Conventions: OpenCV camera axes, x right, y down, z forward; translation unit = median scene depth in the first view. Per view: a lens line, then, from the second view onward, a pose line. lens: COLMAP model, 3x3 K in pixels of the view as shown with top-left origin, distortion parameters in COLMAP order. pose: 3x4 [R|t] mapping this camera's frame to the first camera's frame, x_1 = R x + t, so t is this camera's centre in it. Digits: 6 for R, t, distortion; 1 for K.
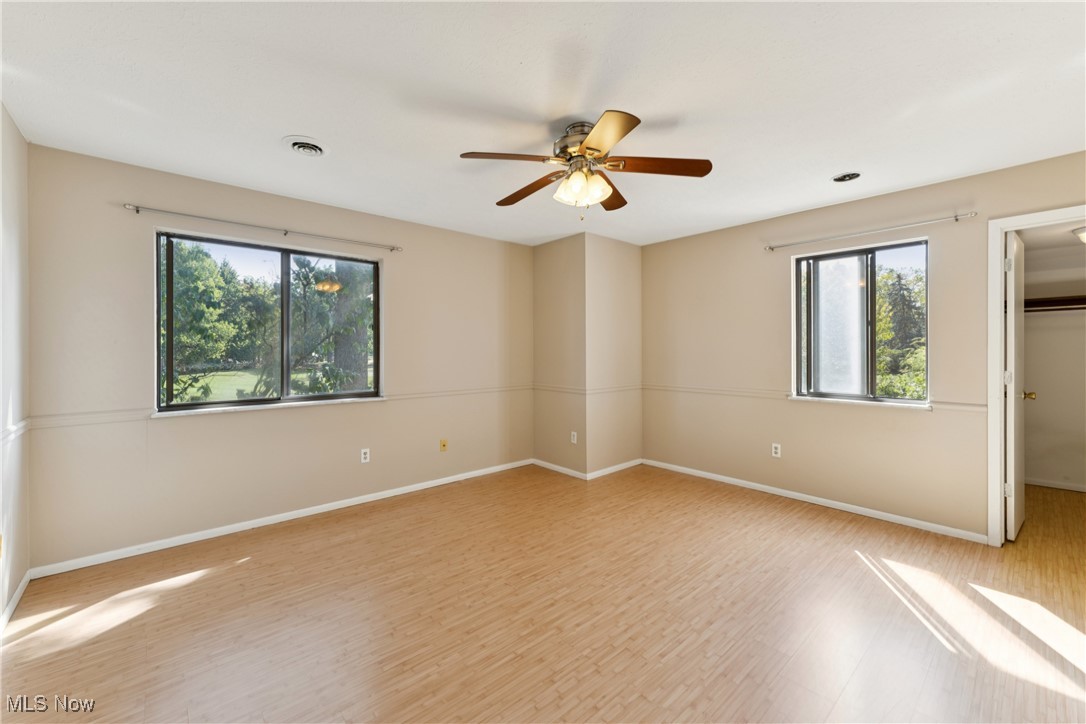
lens RADIAL K [[439.5, 0, 543.7], [0, 439.5, 352.8], [0, 0, 1]] dist [0.002369, 0.000296]
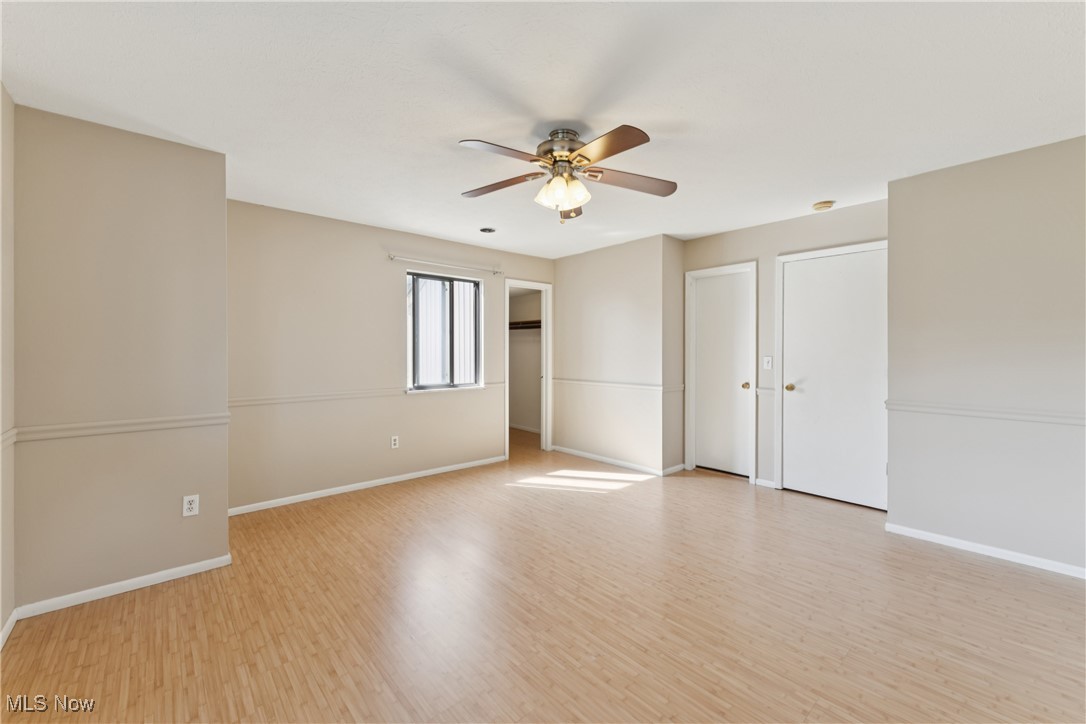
lens RADIAL K [[439.5, 0, 544.0], [0, 439.5, 358.1], [0, 0, 1]] dist [0.002369, 0.000296]
pose [[-0.000292, -0.014883, 0.999889, -0.888220], [0.008469, 0.999853, 0.014884, -0.002587], [-0.999964, 0.008472, -0.000166, 0.978821]]
